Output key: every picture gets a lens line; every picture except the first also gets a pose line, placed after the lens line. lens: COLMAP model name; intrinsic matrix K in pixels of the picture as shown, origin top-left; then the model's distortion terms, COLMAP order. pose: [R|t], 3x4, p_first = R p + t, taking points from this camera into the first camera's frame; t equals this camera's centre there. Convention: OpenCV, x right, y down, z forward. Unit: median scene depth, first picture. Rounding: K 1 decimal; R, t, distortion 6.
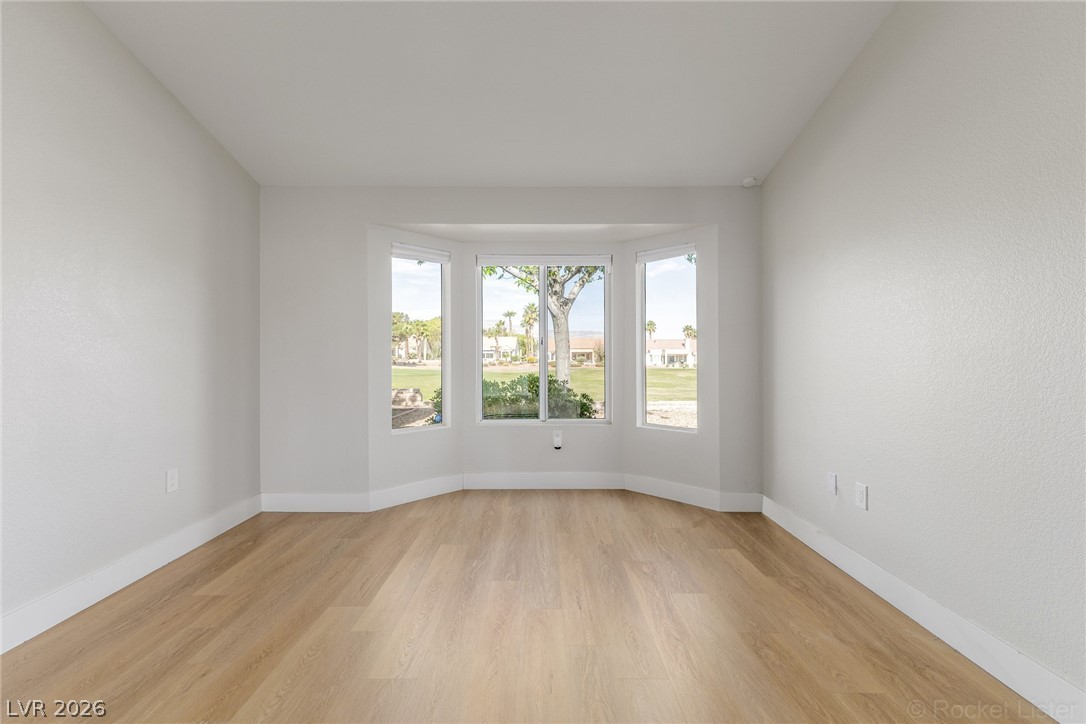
lens RADIAL K [[468.1, 0, 544.0], [0, 468.1, 357.3], [0, 0, 1]] dist [0.007987, 0.000255]
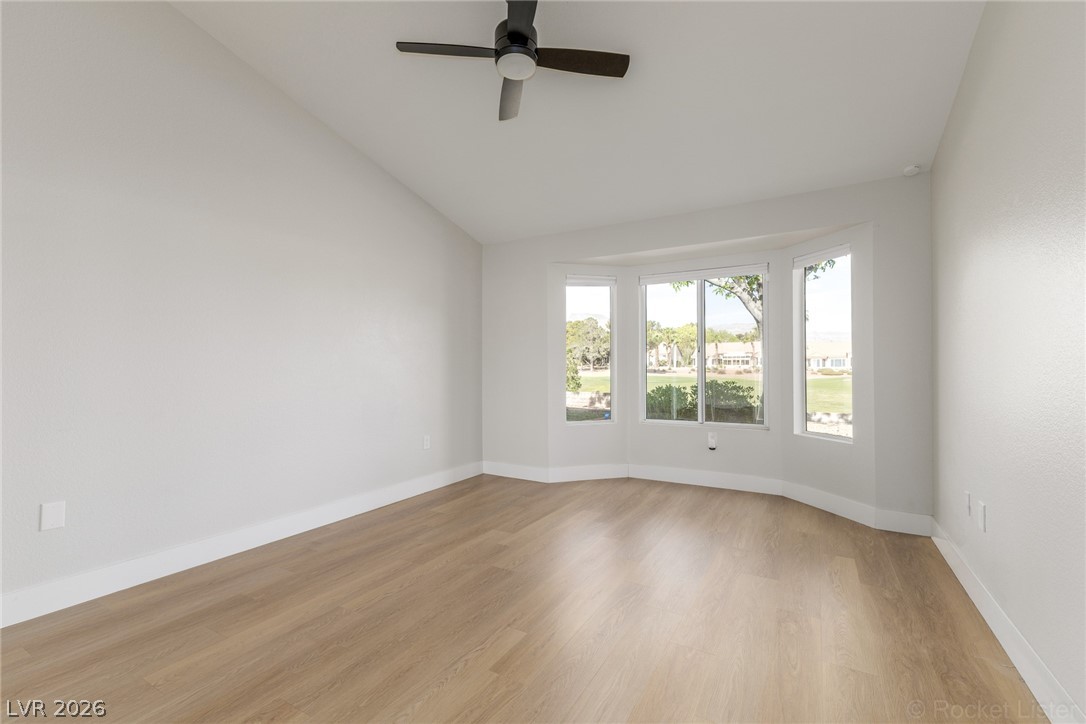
lens RADIAL K [[468.1, 0, 544.0], [0, 468.1, 357.3], [0, 0, 1]] dist [0.007987, 0.000255]
pose [[0.865765, -0.012562, -0.500293, 0.275000], [0.004899, 0.999850, -0.016628, 0.000534], [0.500427, 0.011946, 0.865696, -0.142891]]
